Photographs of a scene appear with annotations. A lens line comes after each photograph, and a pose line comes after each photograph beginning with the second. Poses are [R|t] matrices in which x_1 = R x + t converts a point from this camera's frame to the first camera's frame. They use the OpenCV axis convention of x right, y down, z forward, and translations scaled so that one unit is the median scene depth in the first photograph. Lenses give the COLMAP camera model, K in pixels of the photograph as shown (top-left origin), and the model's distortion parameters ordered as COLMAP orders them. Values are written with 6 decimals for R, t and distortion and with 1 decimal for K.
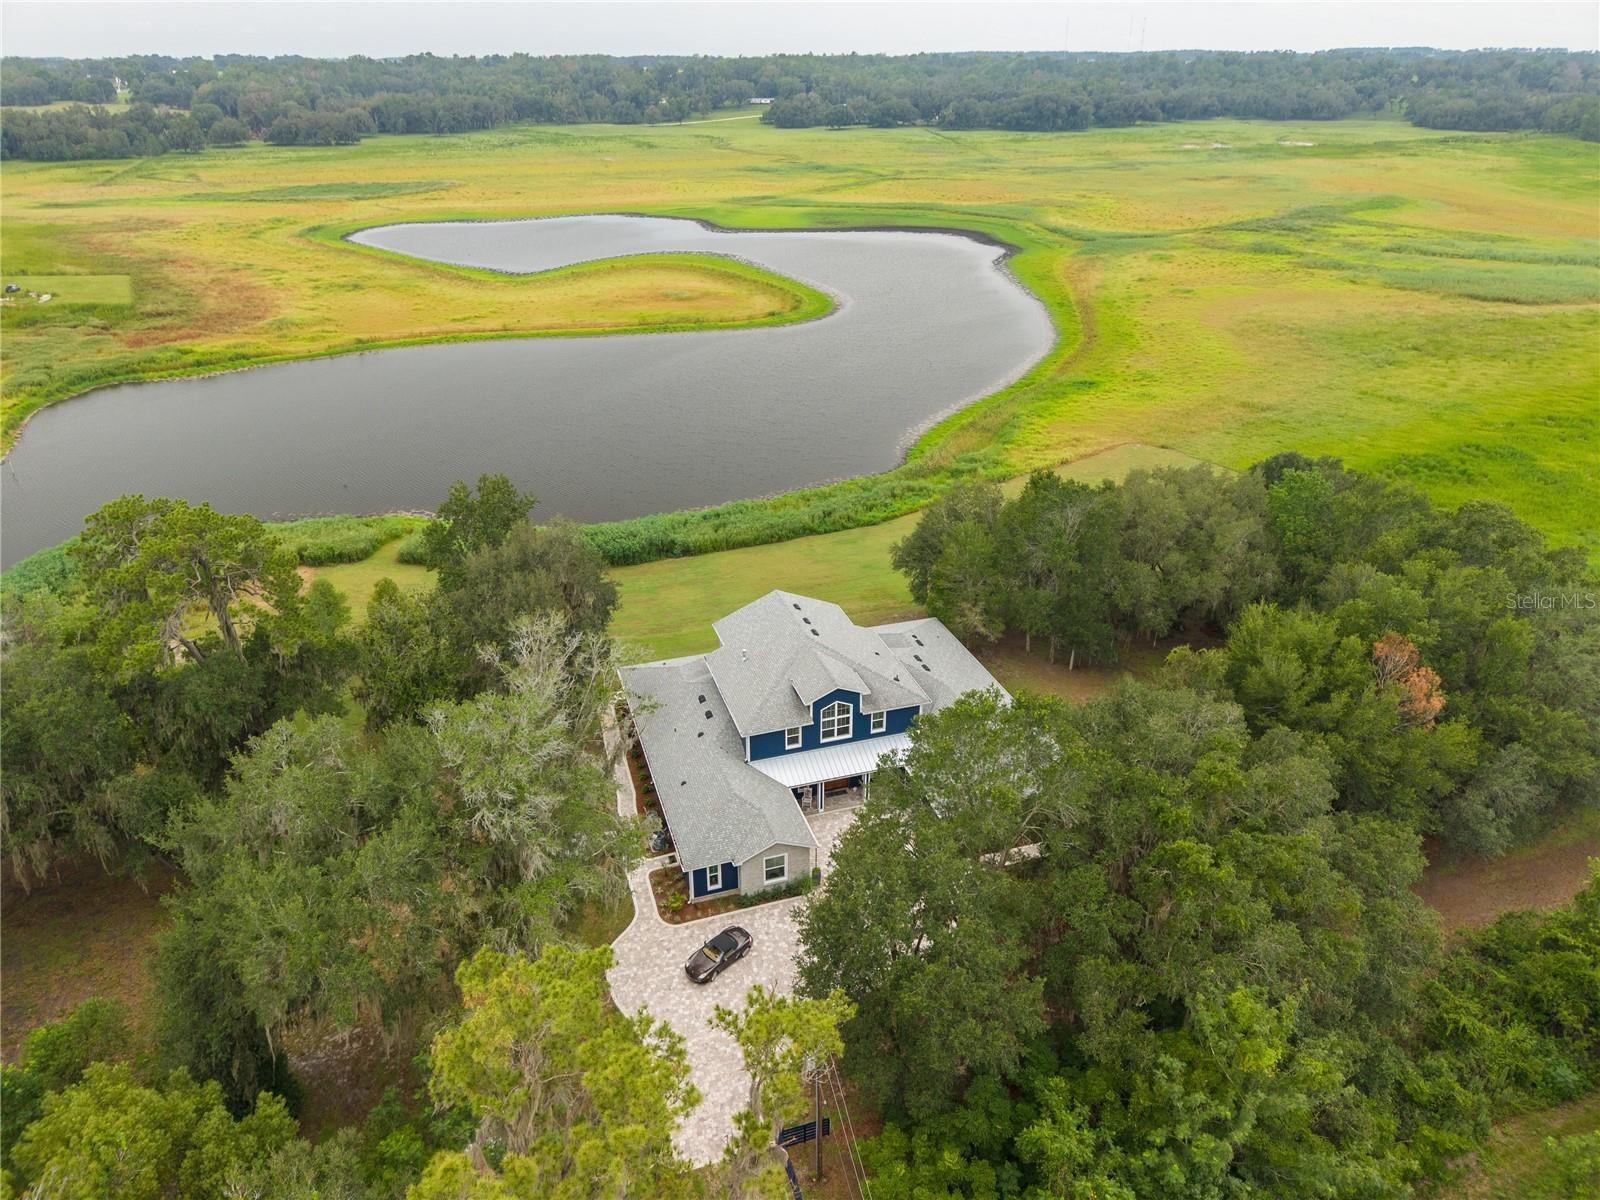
lens RADIAL K [[1075.8, 0, 800.3], [0, 1075.8, 594.6], [0, 0, 1]] dist [0.020687, -0.018177]
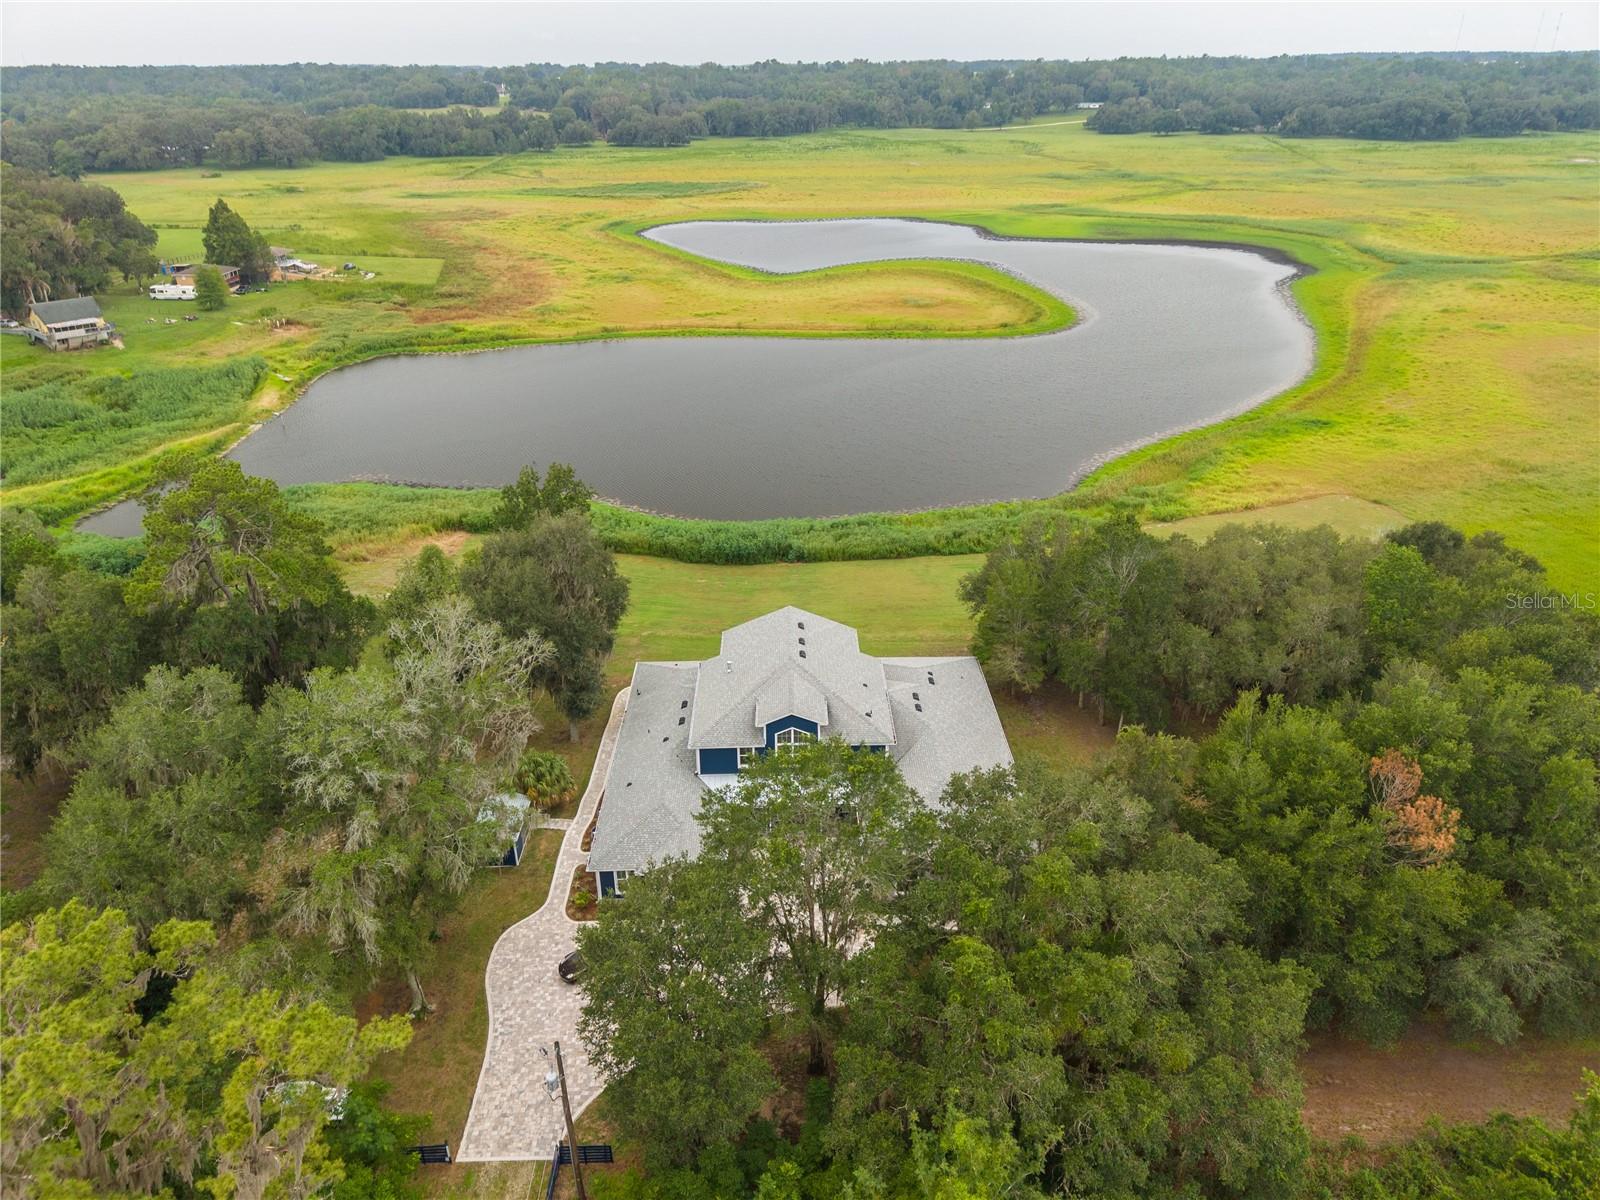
lens RADIAL K [[1075.8, 0, 800.3], [0, 1075.8, 594.6], [0, 0, 1]] dist [0.020687, -0.018177]
pose [[0.957059, 0.123041, -0.262486, 0.075865], [-0.123924, 0.992203, 0.013253, -0.009090], [0.262070, 0.019845, 0.964845, 0.017167]]
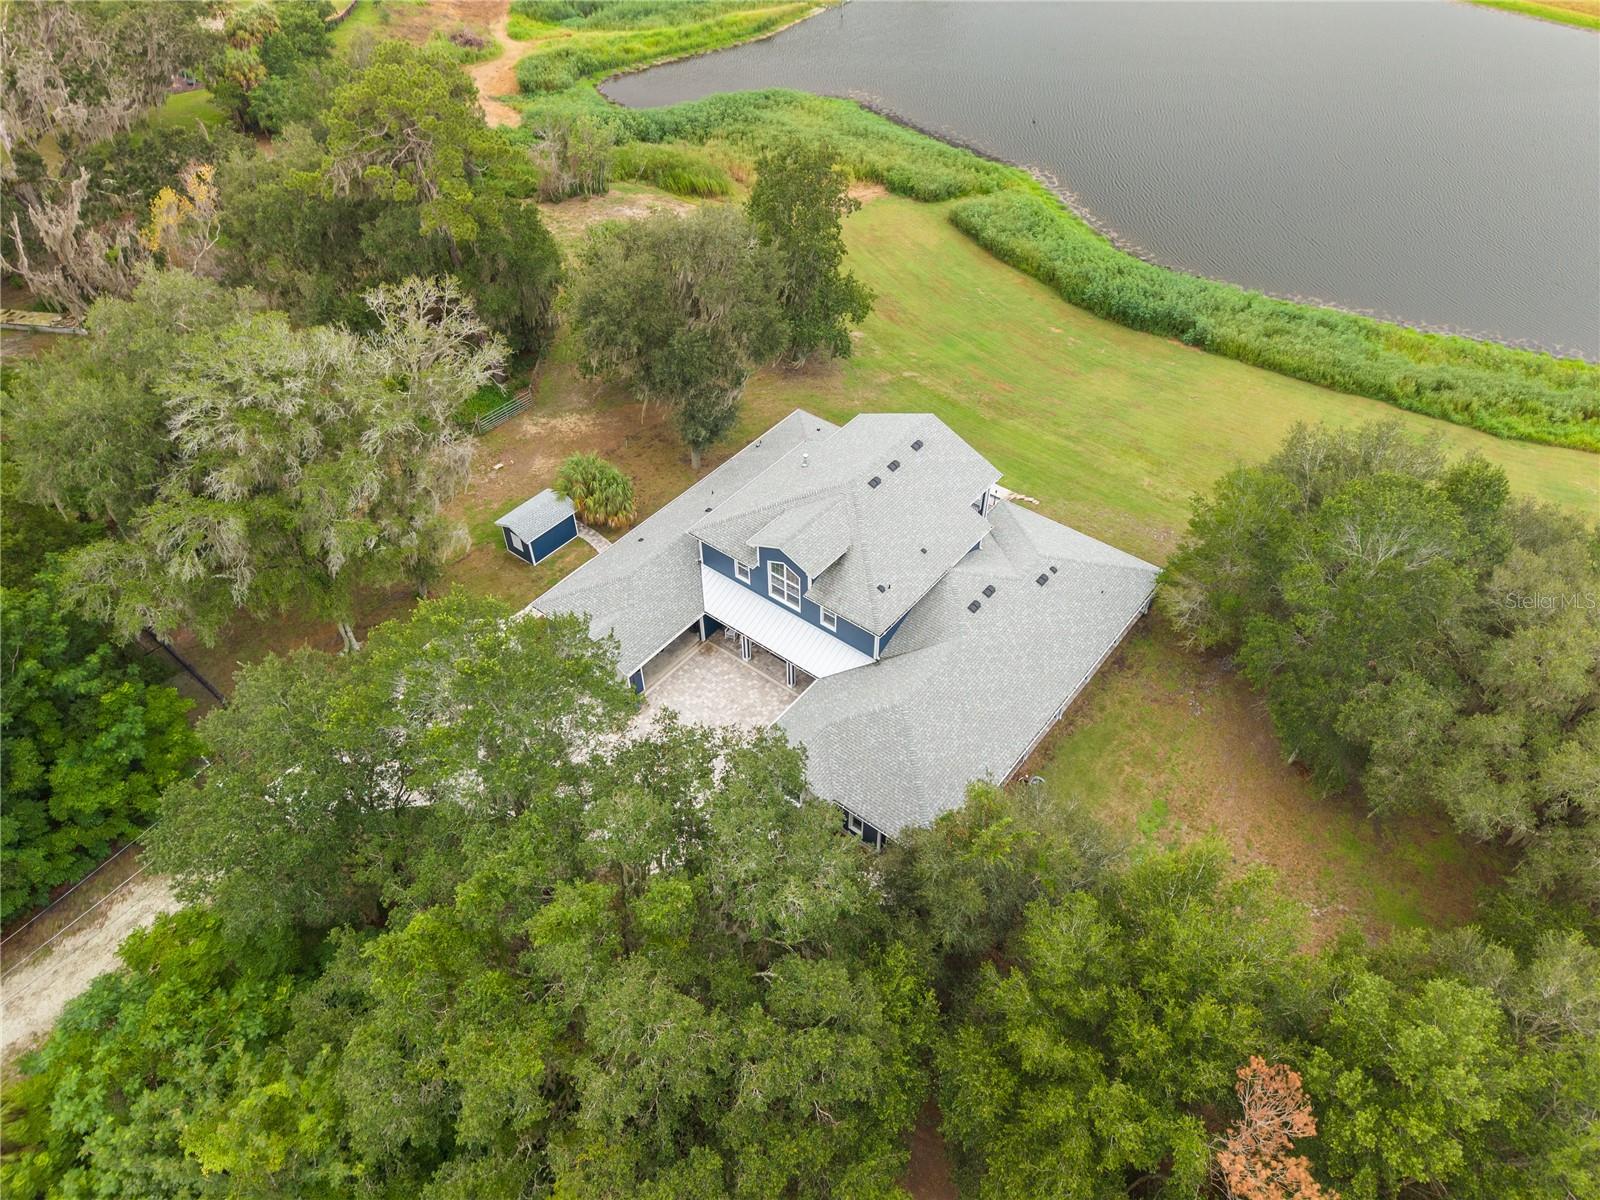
lens RADIAL K [[1075.8, 0, 800.3], [0, 1075.8, 594.6], [0, 0, 1]] dist [0.020687, -0.018177]
pose [[0.544969, 0.582191, -0.603375, 0.145197], [-0.358987, 0.812347, 0.459588, -0.068624], [0.757718, -0.033858, 0.651703, 0.131655]]
